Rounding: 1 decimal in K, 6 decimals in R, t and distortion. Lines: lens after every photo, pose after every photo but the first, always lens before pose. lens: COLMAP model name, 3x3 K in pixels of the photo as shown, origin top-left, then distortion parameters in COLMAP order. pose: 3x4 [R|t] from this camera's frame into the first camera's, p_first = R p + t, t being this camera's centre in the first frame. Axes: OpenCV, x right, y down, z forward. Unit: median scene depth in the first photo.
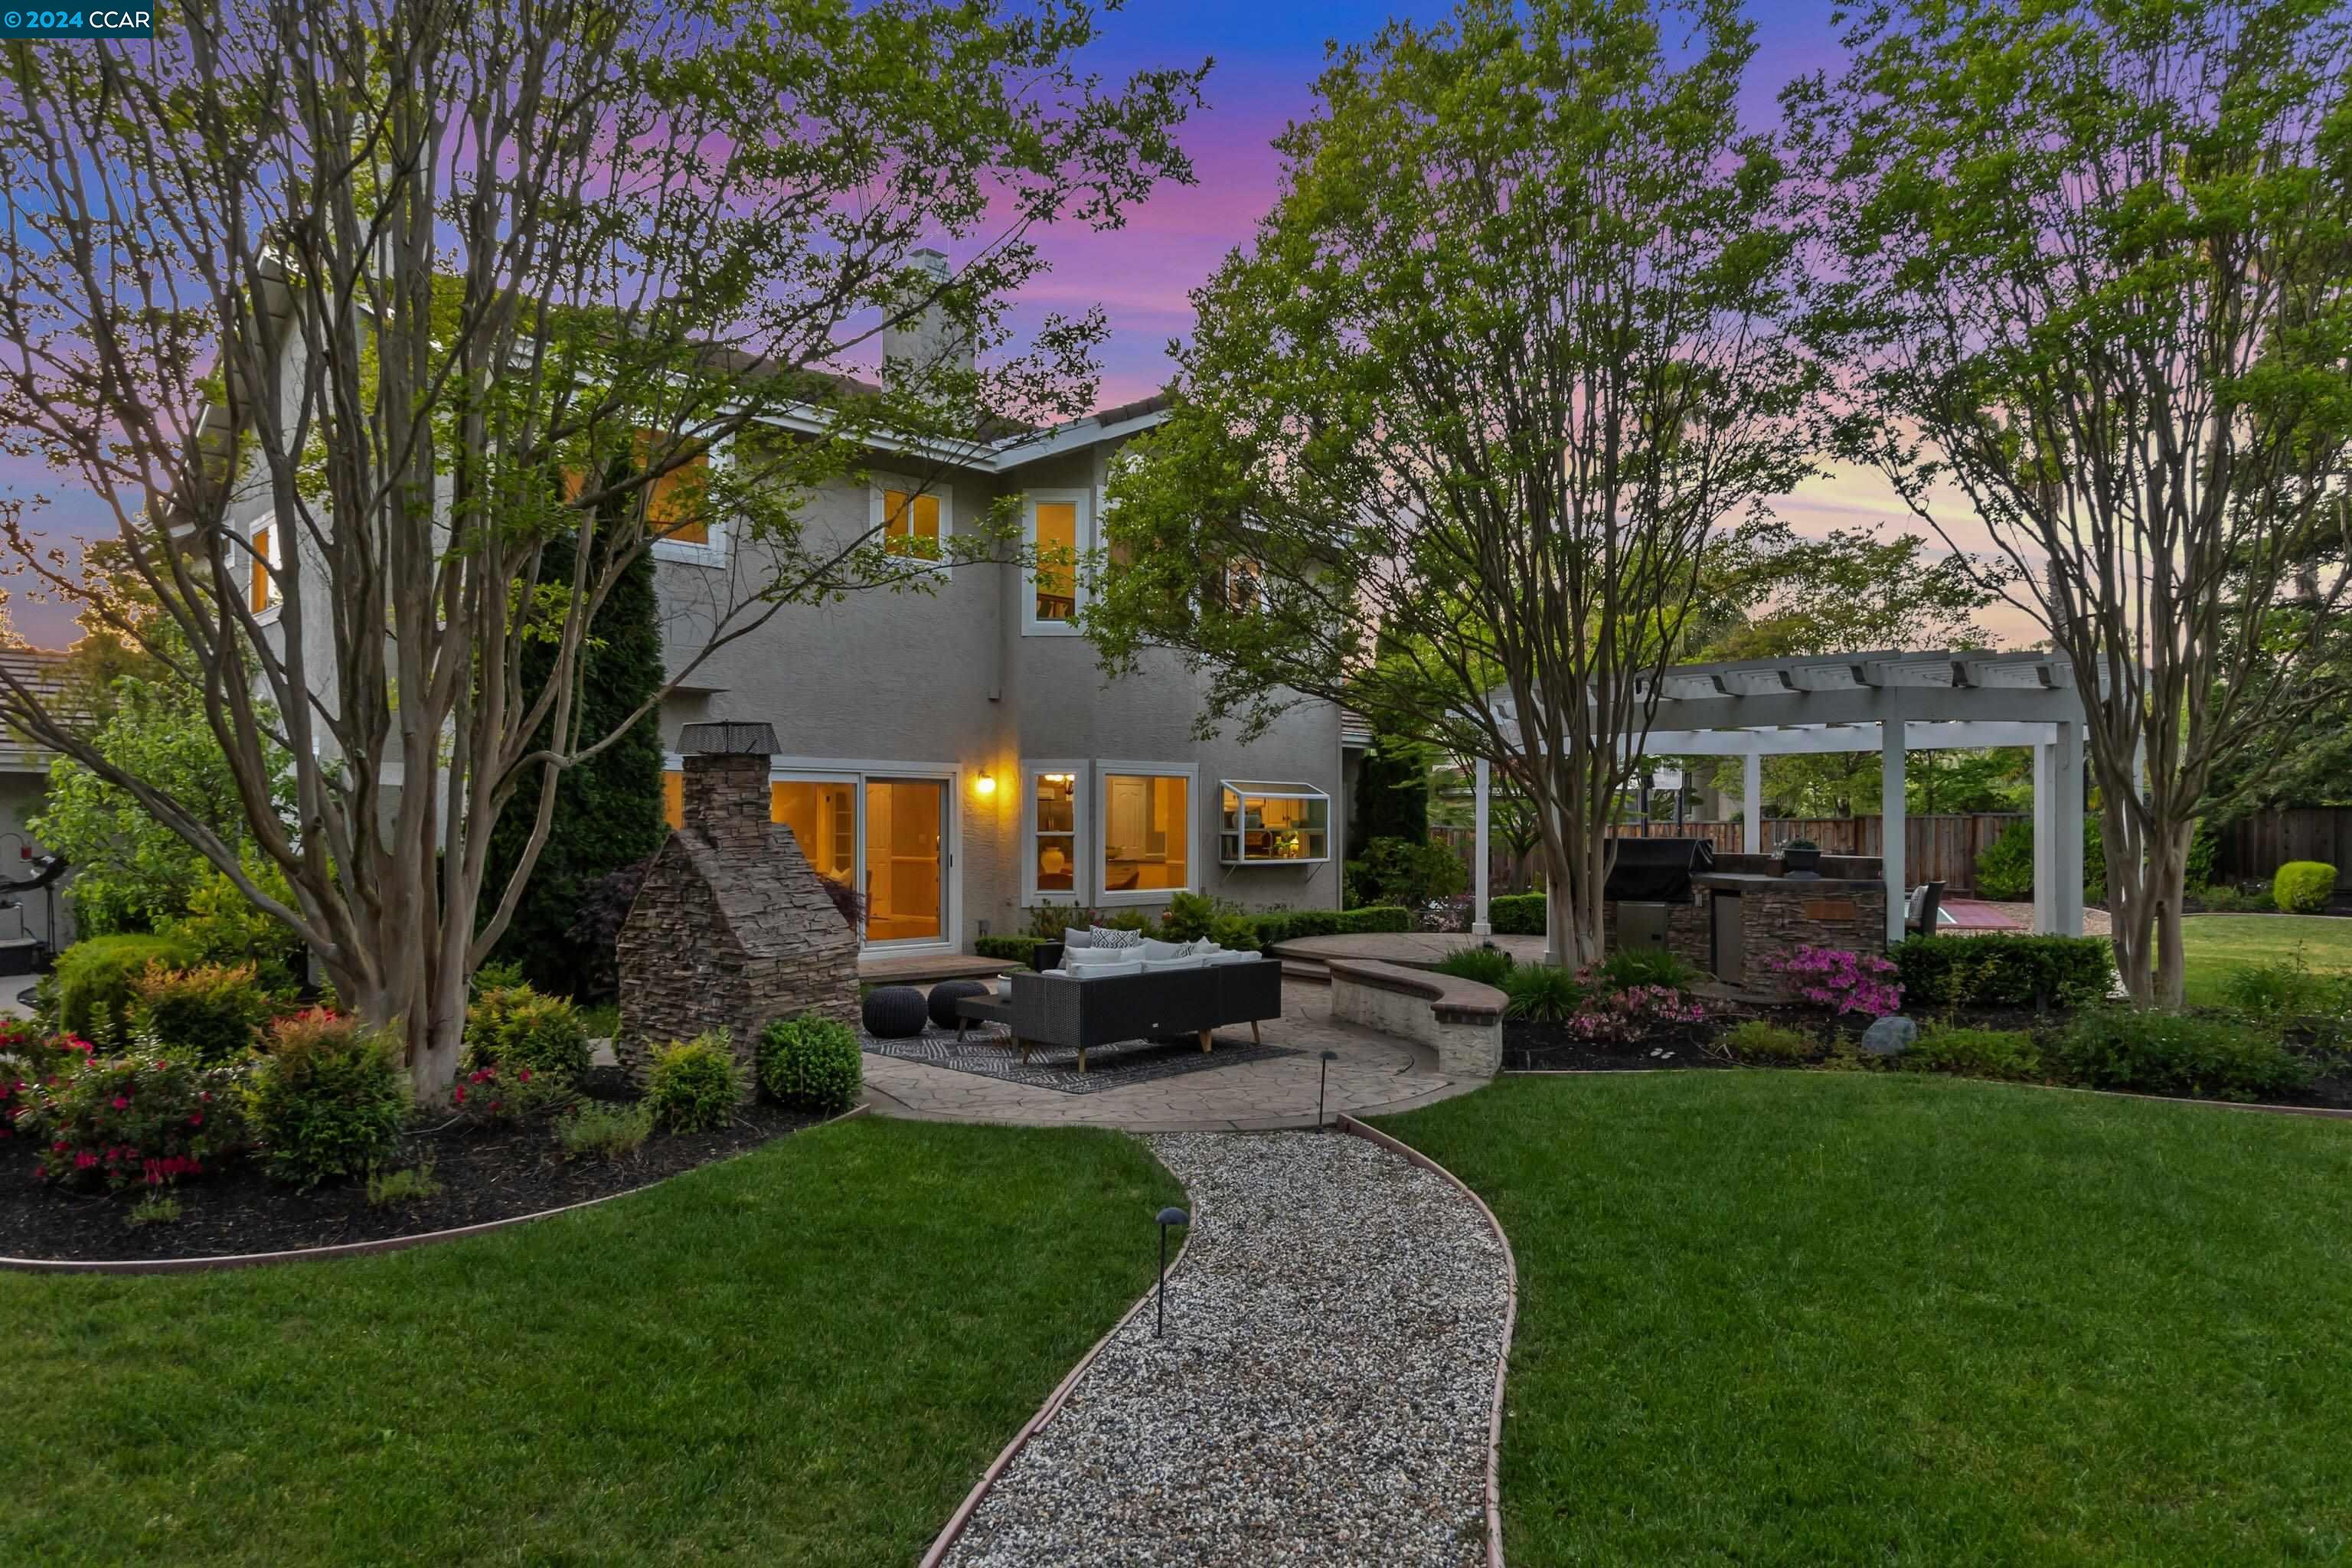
lens RADIAL K [[1397.0, 0, 1175.5], [0, 1397.0, 783.6], [0, 0, 1]] dist [-0.004383, -0.000407]
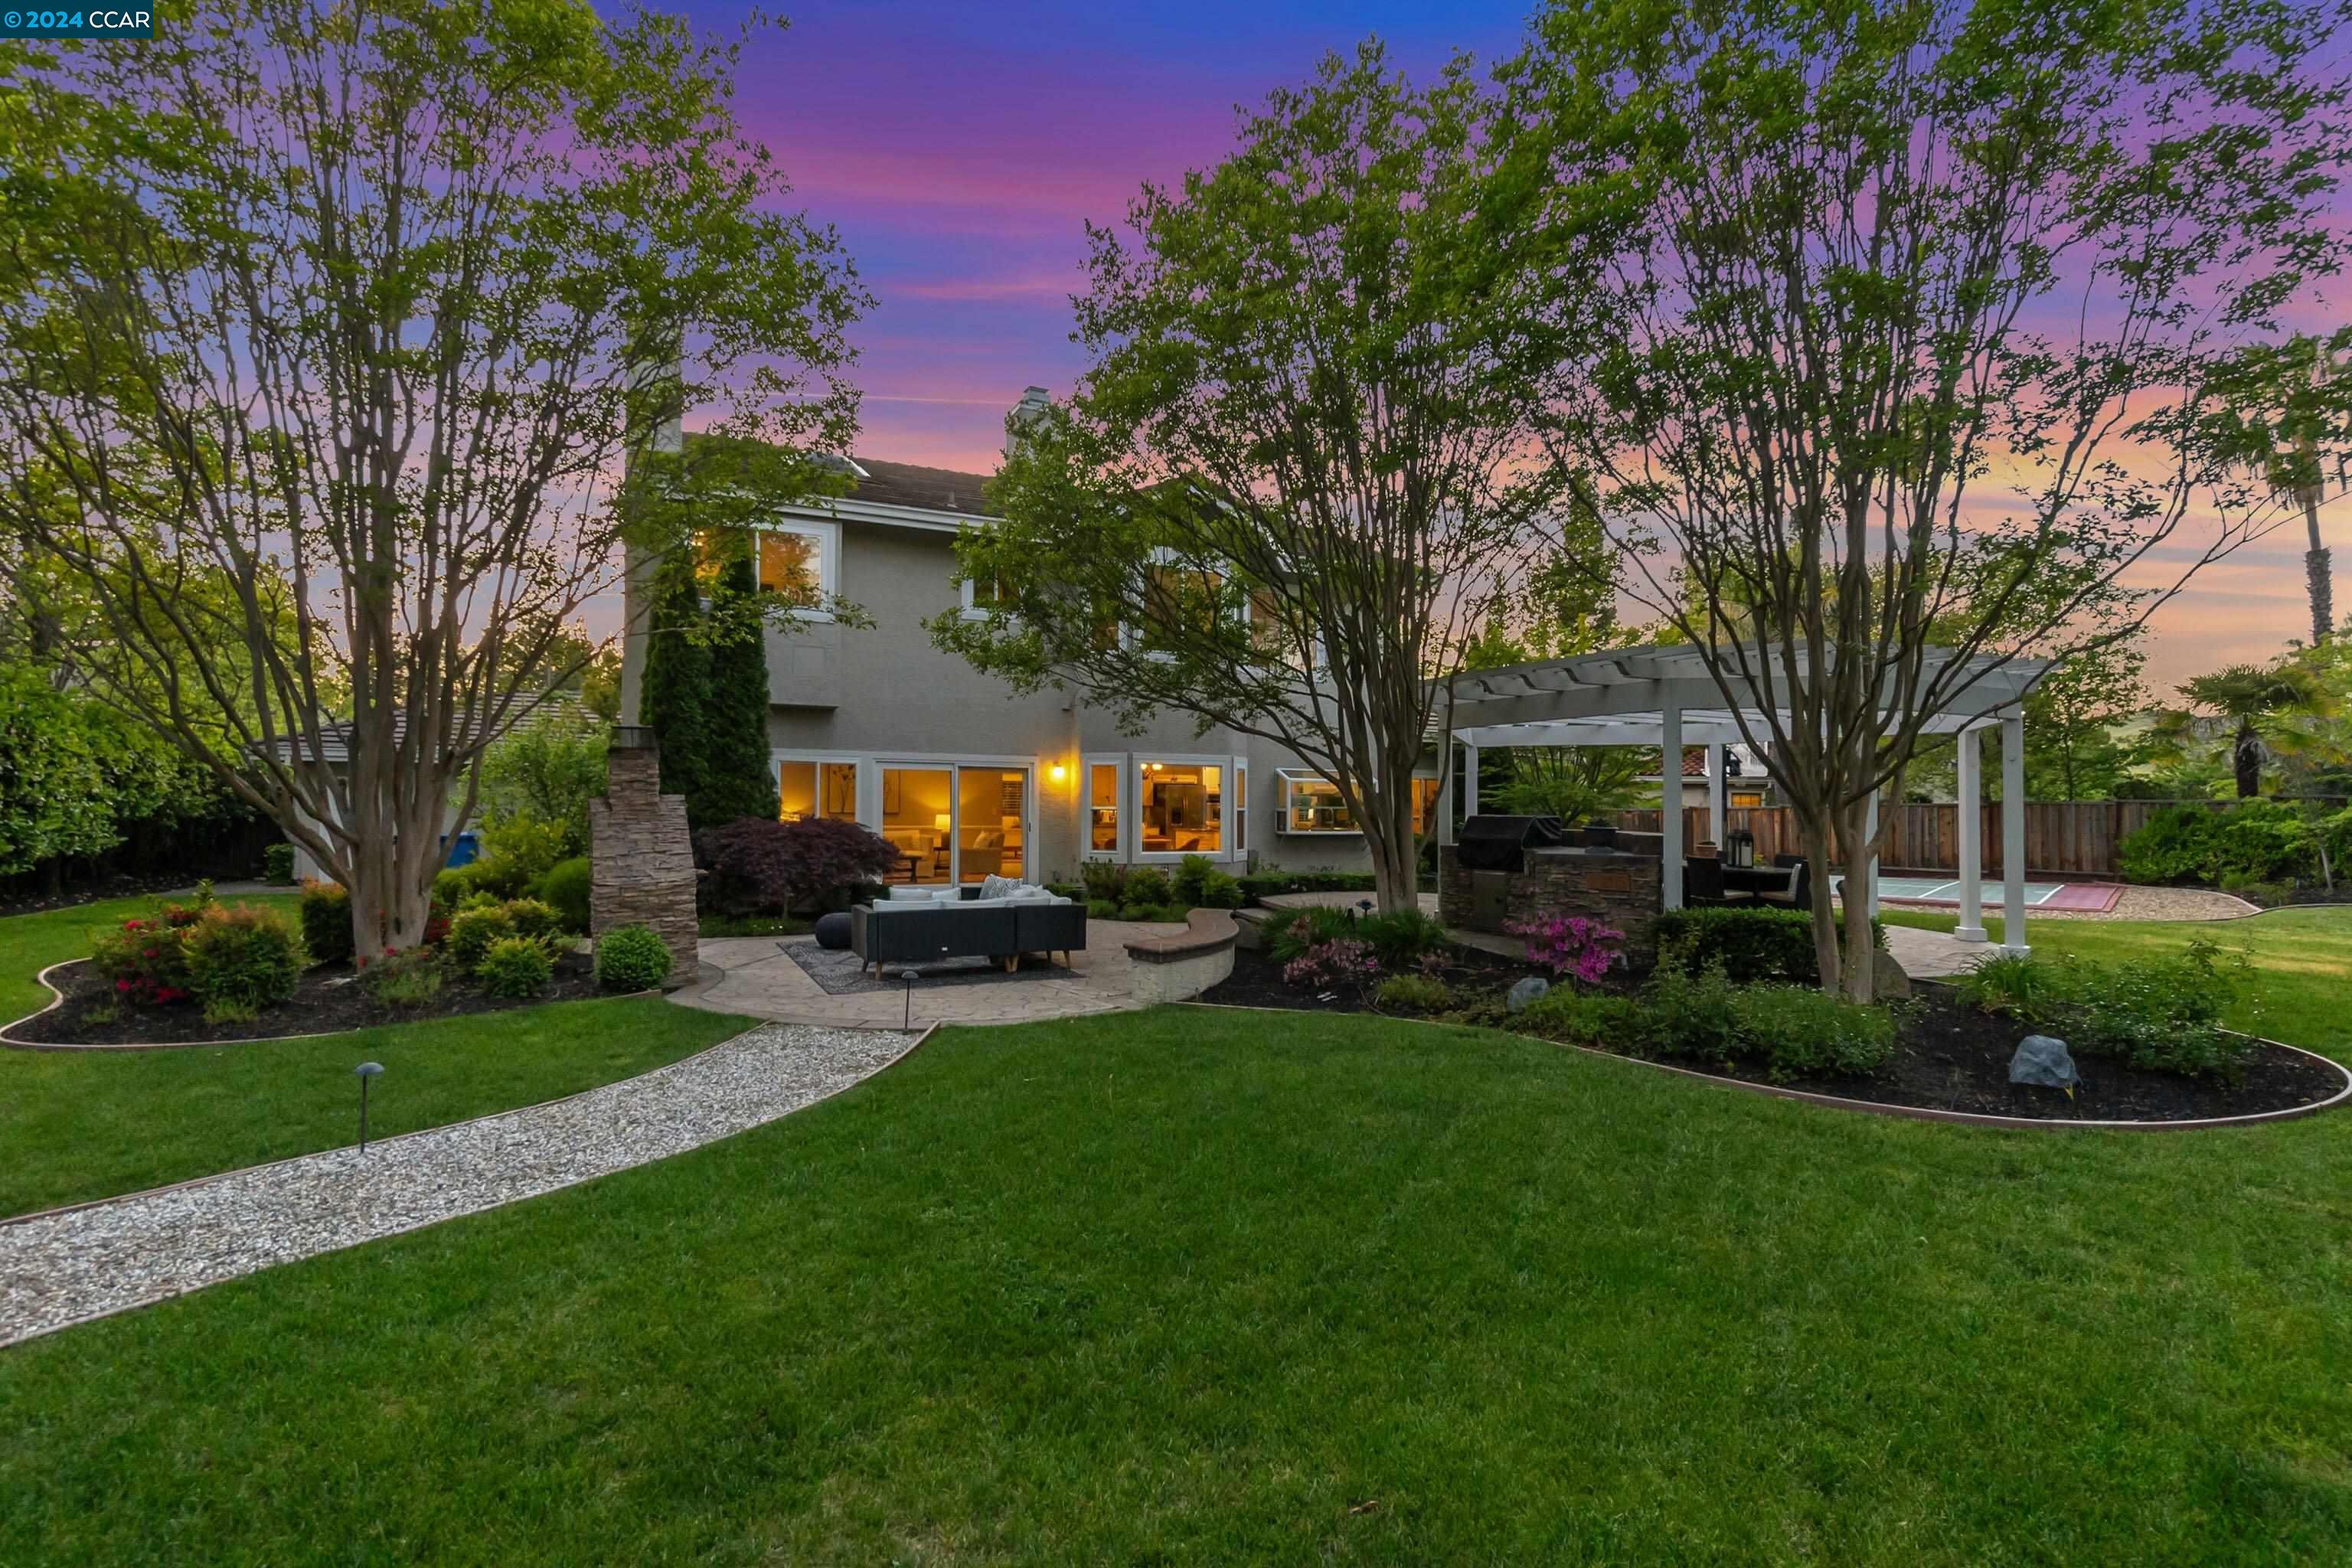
lens RADIAL K [[1029.6, 0, 1175.8], [0, 1029.6, 784.6], [0, 0, 1]] dist [0.002847, 0.000157]
pose [[0.939954, 0.002262, -0.341294, 0.474538], [0.000914, 0.999958, 0.009146, 0.006048], [0.341300, -0.008909, 0.939912, 0.128842]]
